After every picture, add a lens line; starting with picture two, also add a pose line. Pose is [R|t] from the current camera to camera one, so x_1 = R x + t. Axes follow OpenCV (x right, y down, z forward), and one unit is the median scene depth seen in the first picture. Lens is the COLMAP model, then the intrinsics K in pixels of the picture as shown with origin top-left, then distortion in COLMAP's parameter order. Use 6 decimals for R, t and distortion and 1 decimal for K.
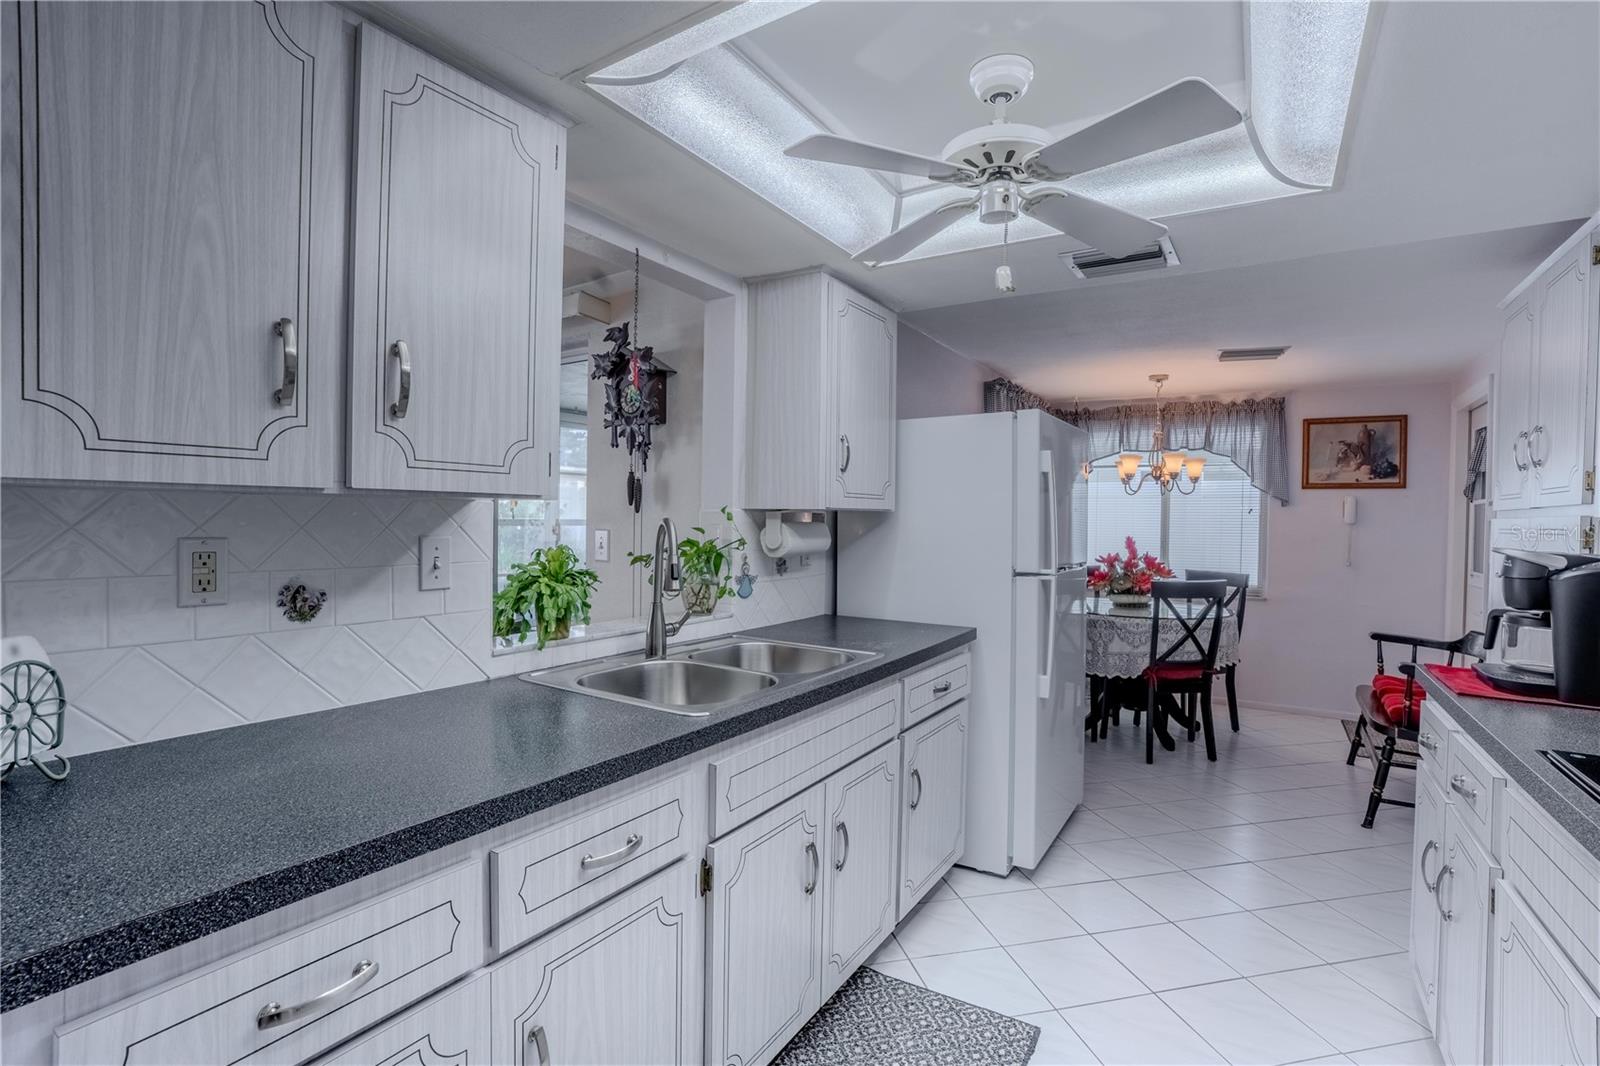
lens RADIAL K [[742.9, 0, 795.8], [0, 742.9, 530.8], [0, 0, 1]] dist [-0.069398, 0.030223]
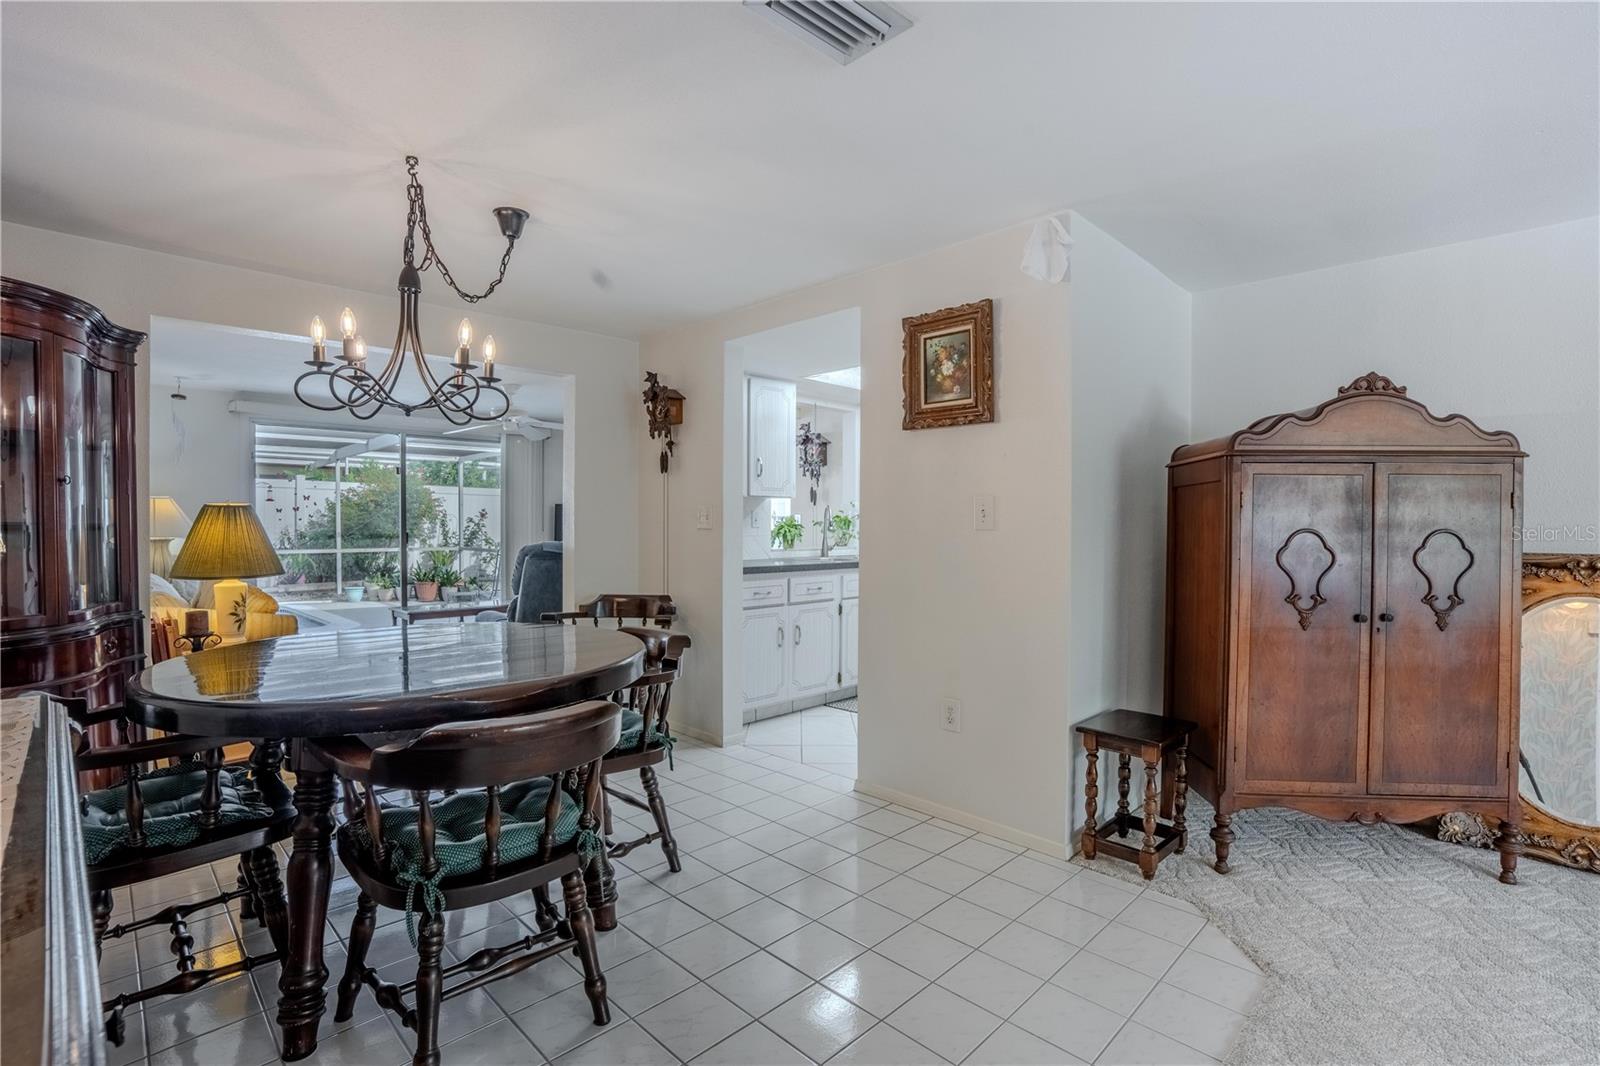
lens RADIAL K [[742.9, 0, 795.8], [0, 742.9, 530.8], [0, 0, 1]] dist [-0.069398, 0.030223]
pose [[0.977670, -0.006161, -0.210058, 0.231829], [0.004704, 0.999961, -0.007436, 0.078465], [0.210096, 0.006282, 0.977661, -1.391072]]
